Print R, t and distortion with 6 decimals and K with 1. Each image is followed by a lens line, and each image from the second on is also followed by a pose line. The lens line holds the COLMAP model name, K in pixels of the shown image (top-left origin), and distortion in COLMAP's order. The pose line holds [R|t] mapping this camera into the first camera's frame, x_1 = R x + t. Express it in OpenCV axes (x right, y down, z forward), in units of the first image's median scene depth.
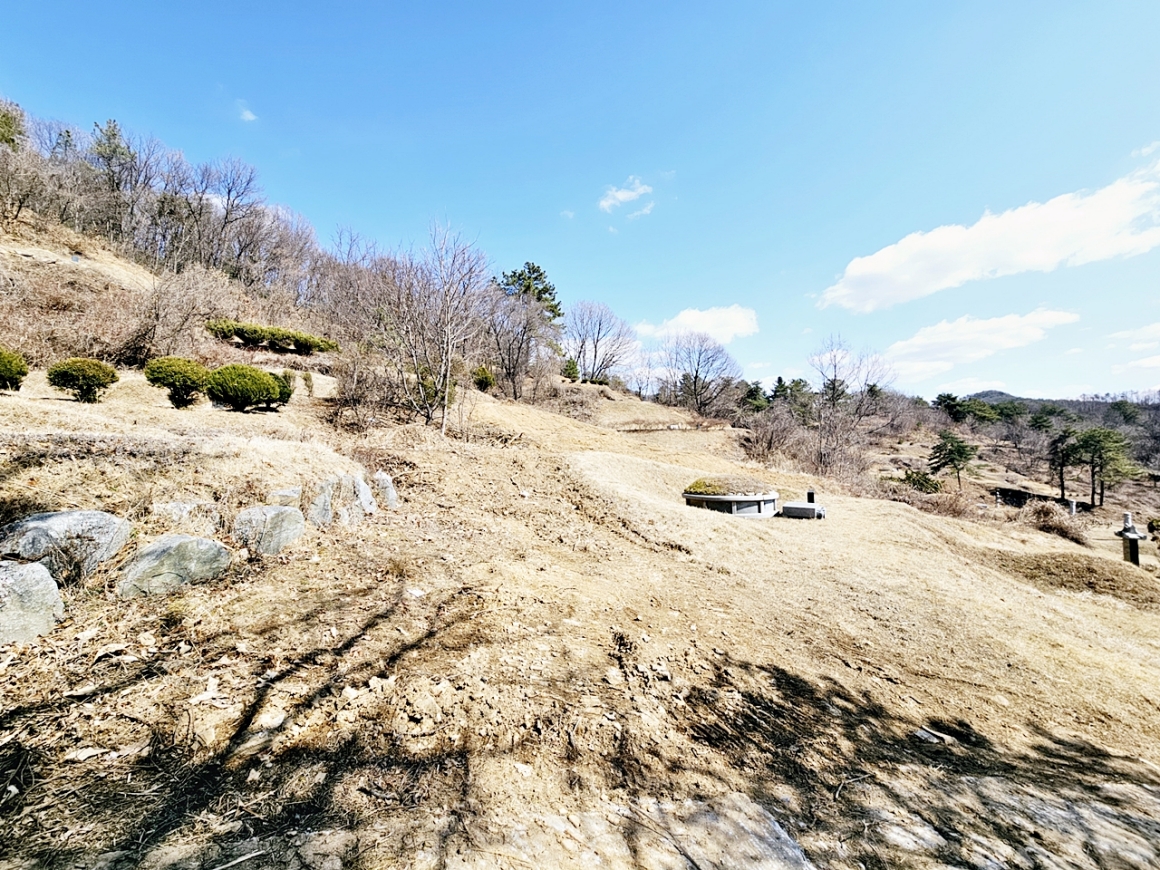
lens RADIAL K [[473.9, 0, 580.1], [0, 473.9, 429.8], [0, 0, 1]] dist [-0.003386, 0.001866]
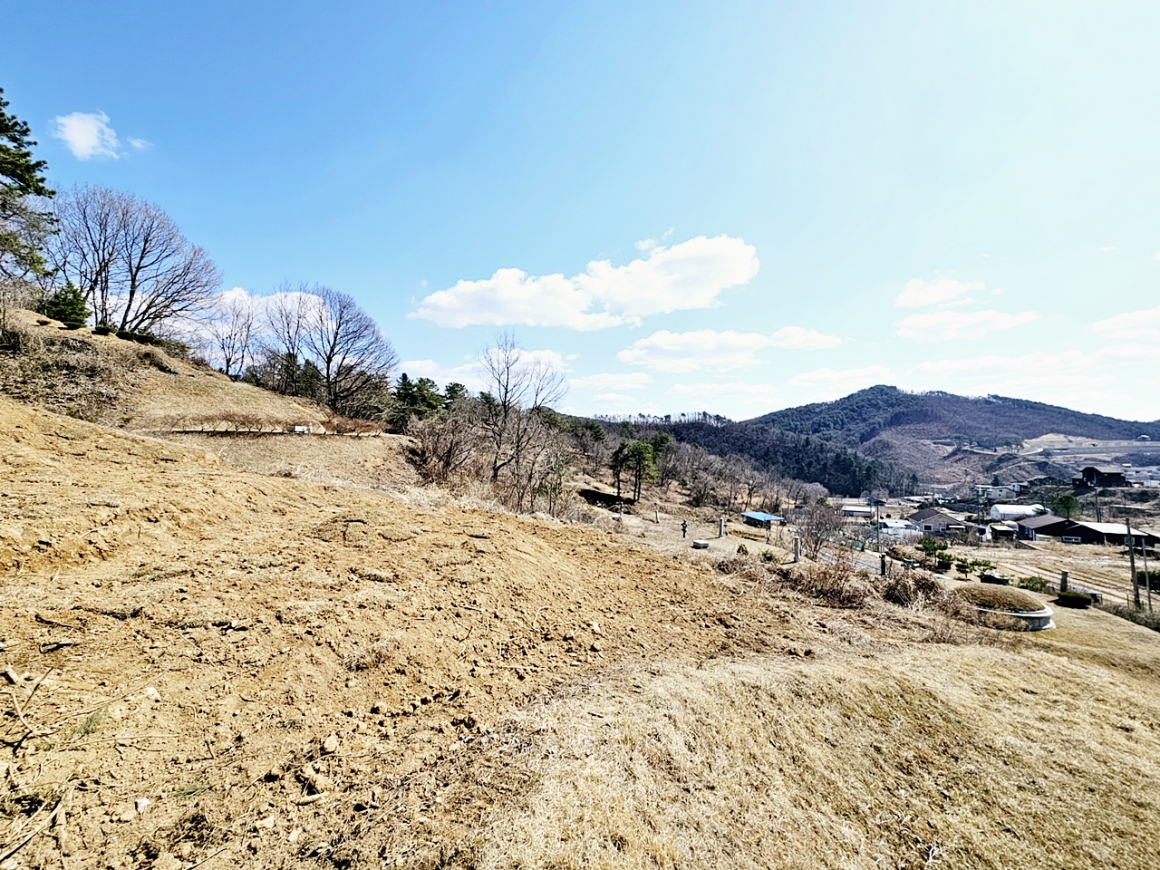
lens RADIAL K [[473.9, 0, 579.7], [0, 473.9, 431.3], [0, 0, 1]] dist [-0.003386, 0.001866]
pose [[0.691683, 0.045729, 0.720752, 0.002800], [-0.052020, 0.998556, -0.013433, -0.014998], [-0.720326, -0.028202, 0.693062, 0.318321]]
